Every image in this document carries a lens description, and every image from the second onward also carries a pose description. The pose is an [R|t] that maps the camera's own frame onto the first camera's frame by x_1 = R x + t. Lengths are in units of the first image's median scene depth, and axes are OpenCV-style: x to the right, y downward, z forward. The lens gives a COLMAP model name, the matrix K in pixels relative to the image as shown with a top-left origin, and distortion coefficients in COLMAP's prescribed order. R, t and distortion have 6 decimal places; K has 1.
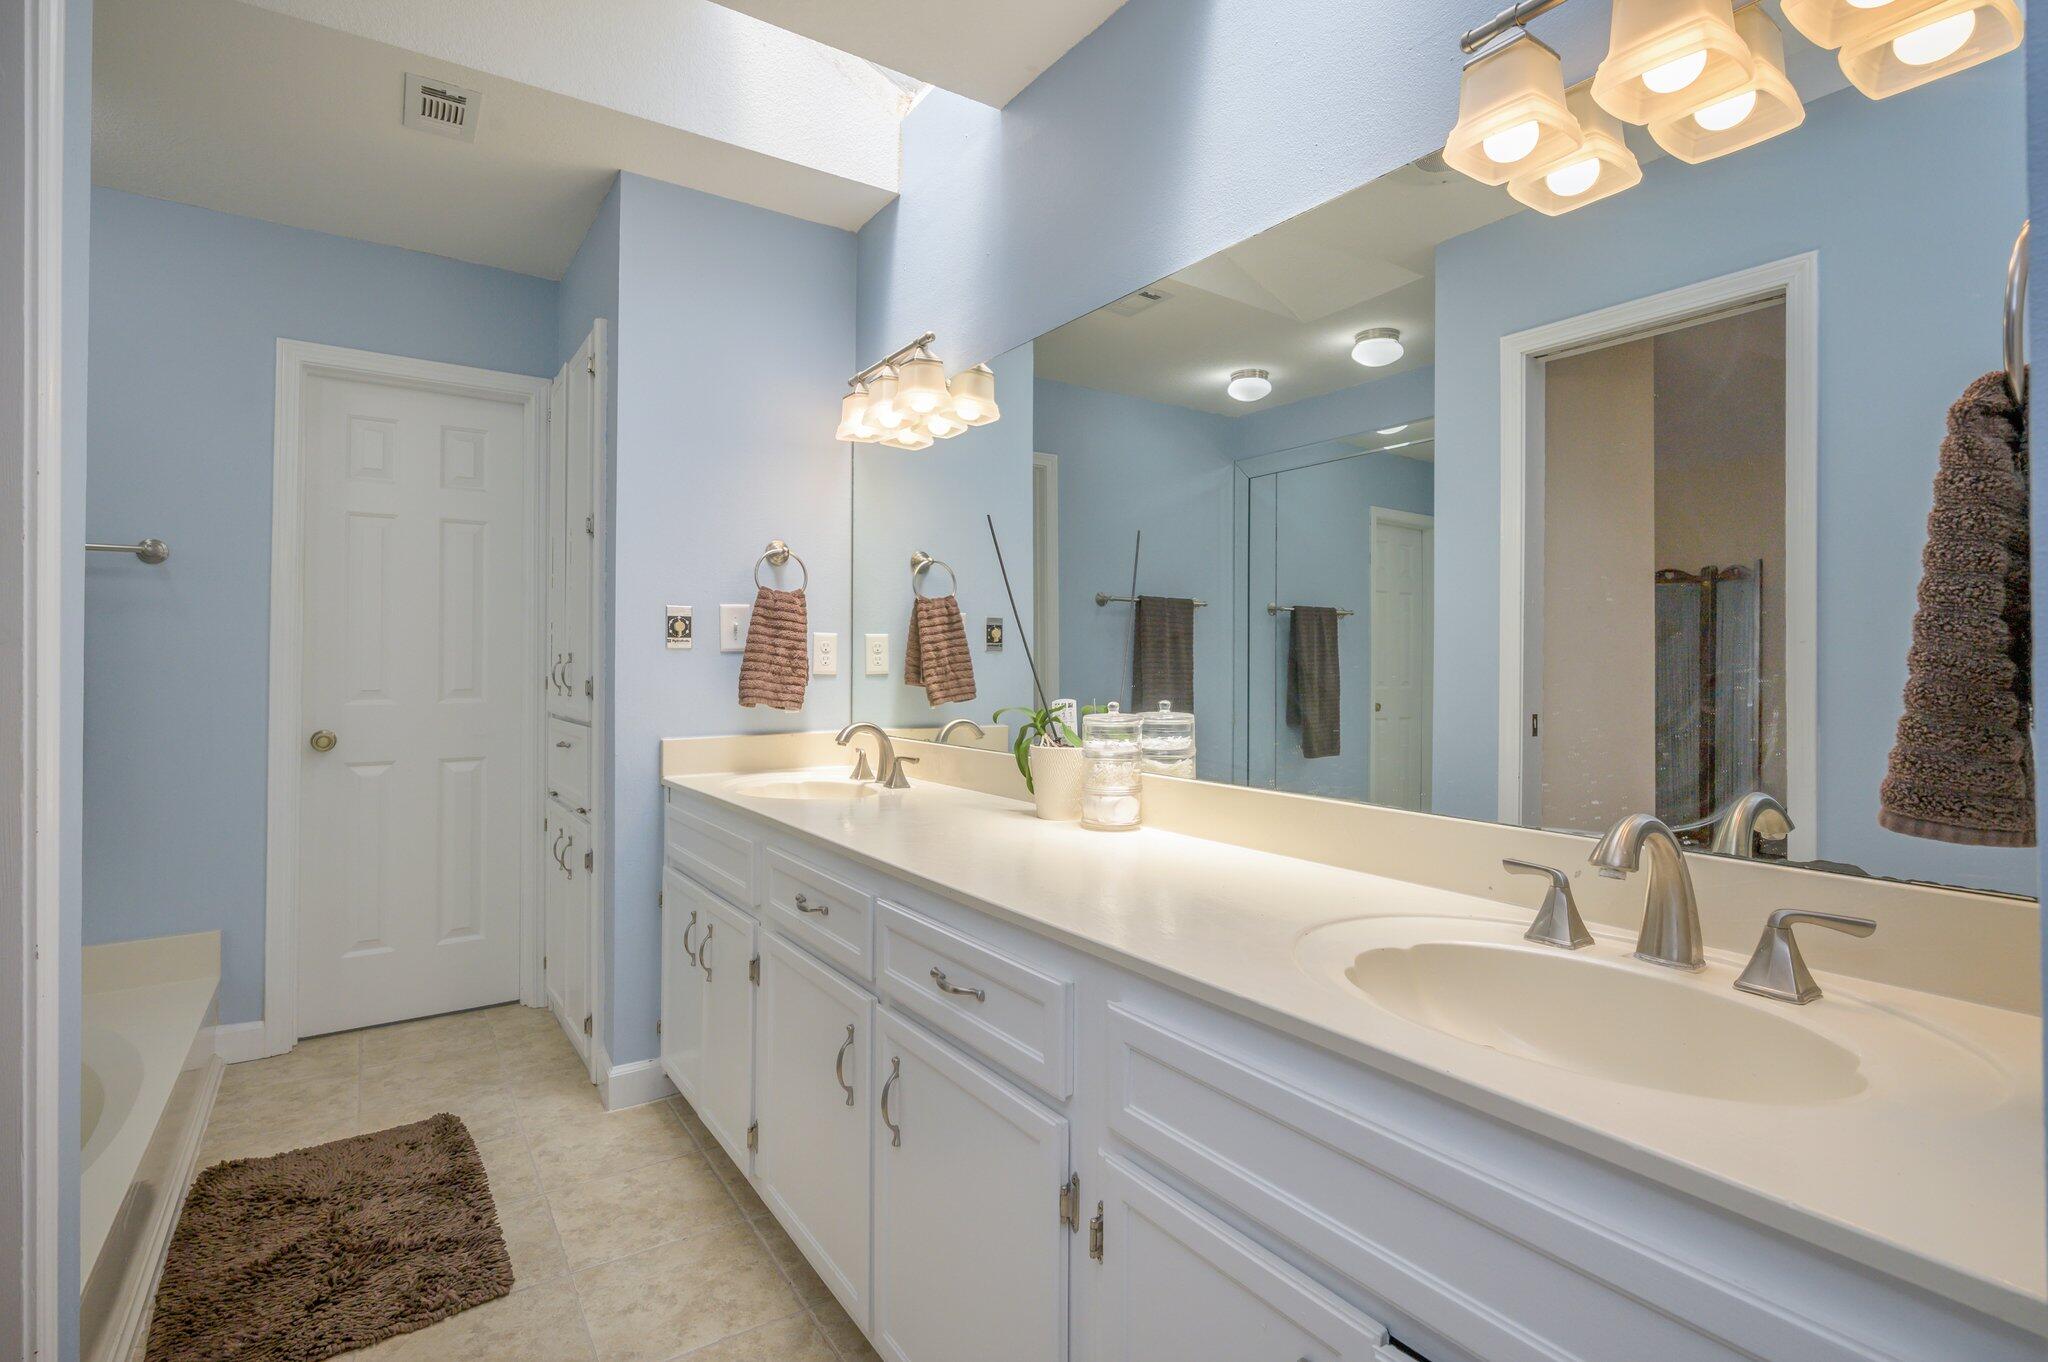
lens RADIAL K [[920.4, 0, 1028.3], [0, 920.4, 675.1], [0, 0, 1]] dist [0.019125, 0.000461]
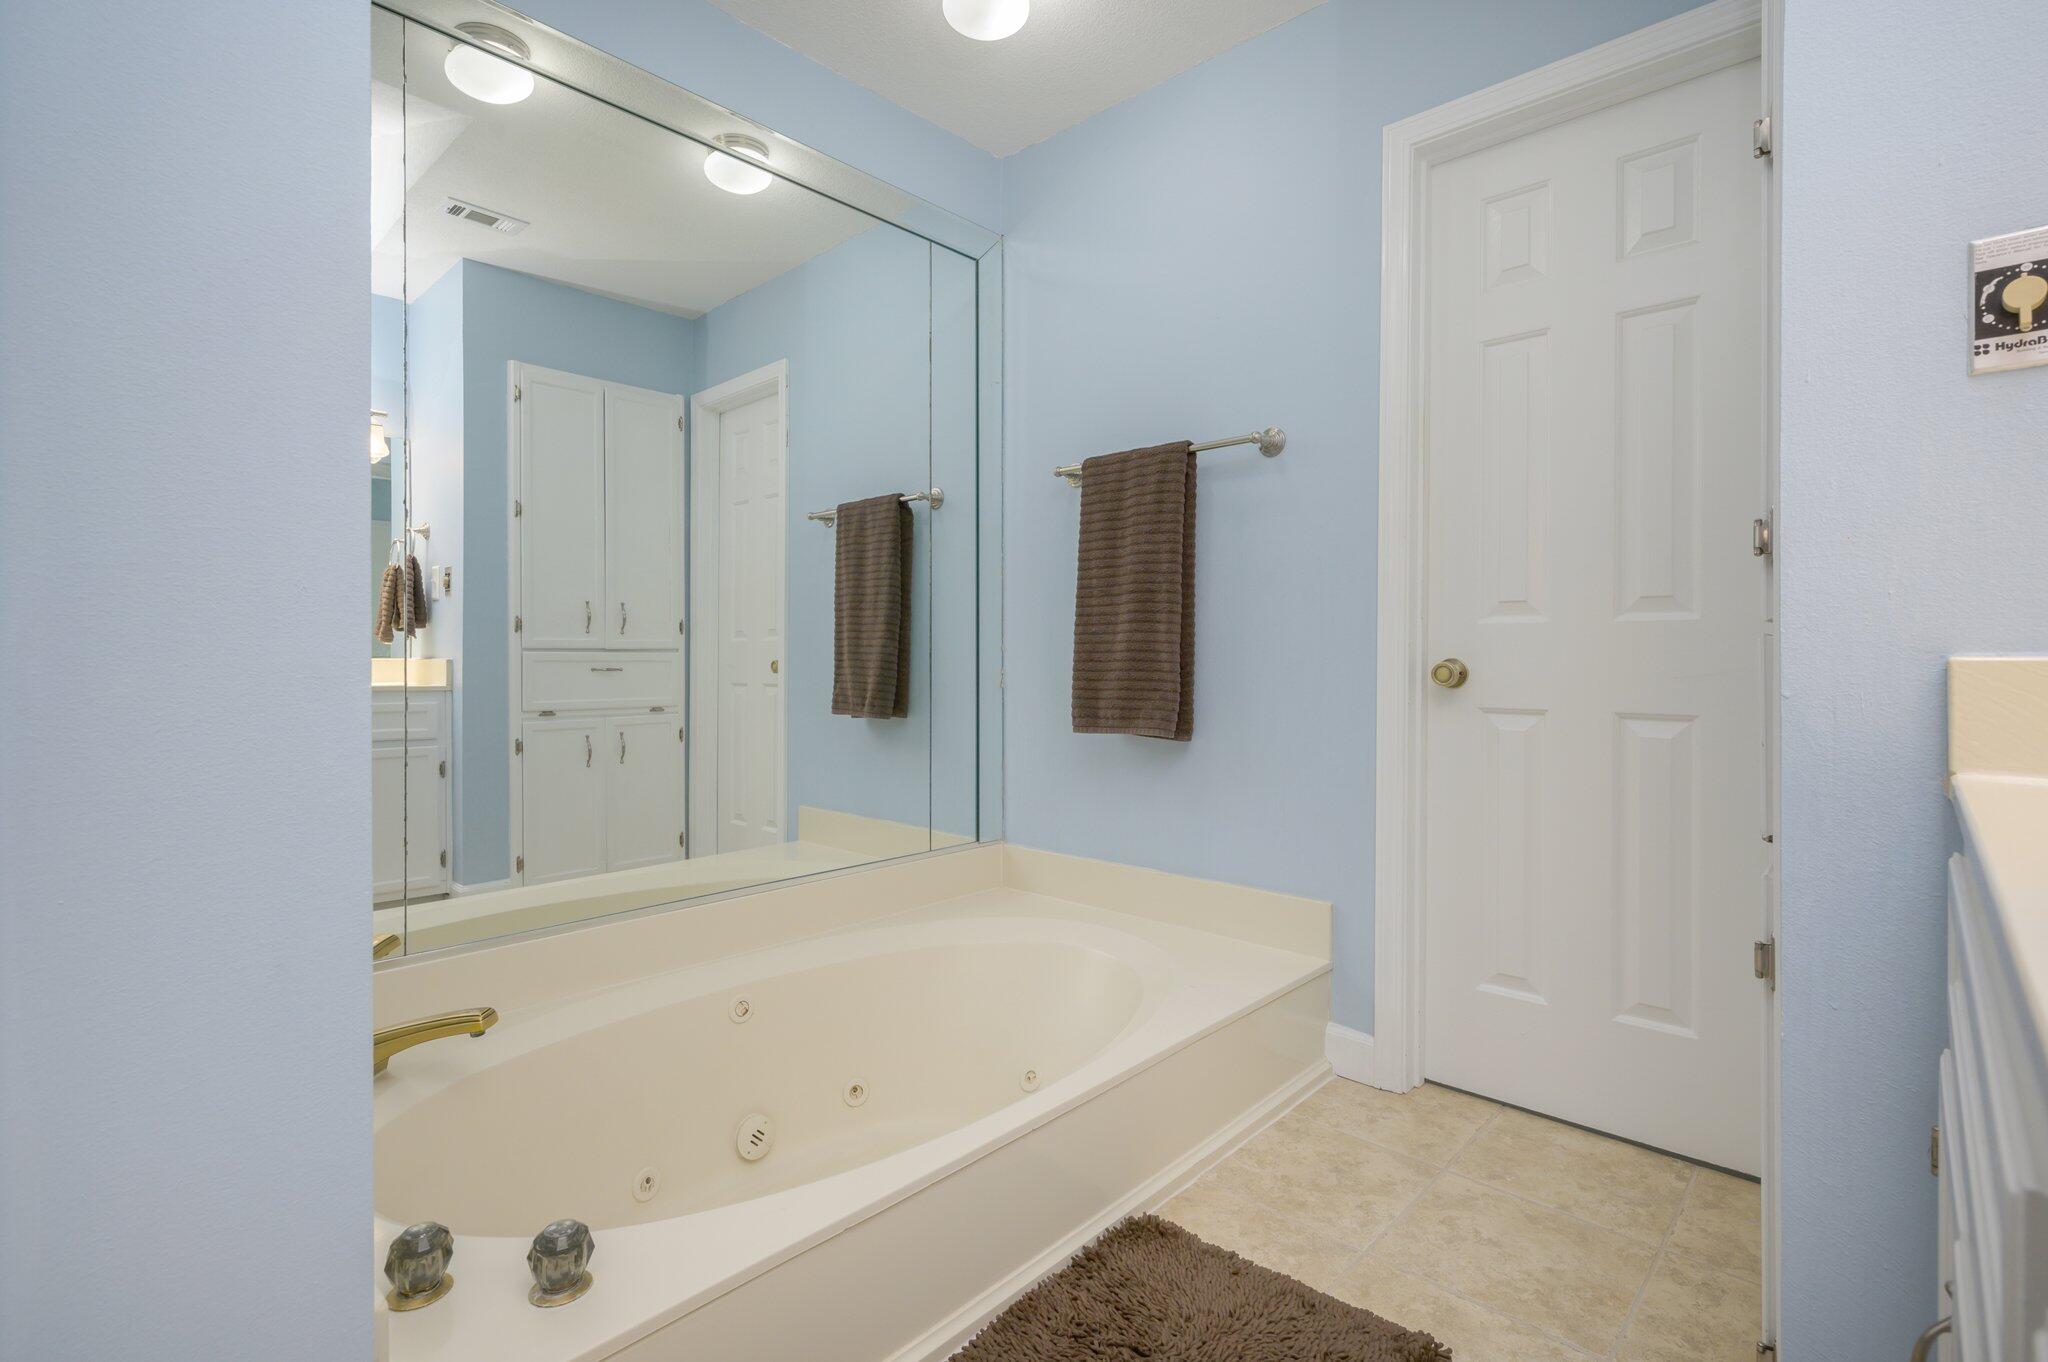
lens RADIAL K [[935.9, 0, 1022.3], [0, 935.9, 657.2], [0, 0, 1]] dist [-0.001422, -0.001385]
pose [[0.194795, -0.002827, -0.980840, -0.130704], [-0.006476, 0.999970, -0.004168, 0.067900], [0.980823, 0.007164, 0.194771, 0.577997]]
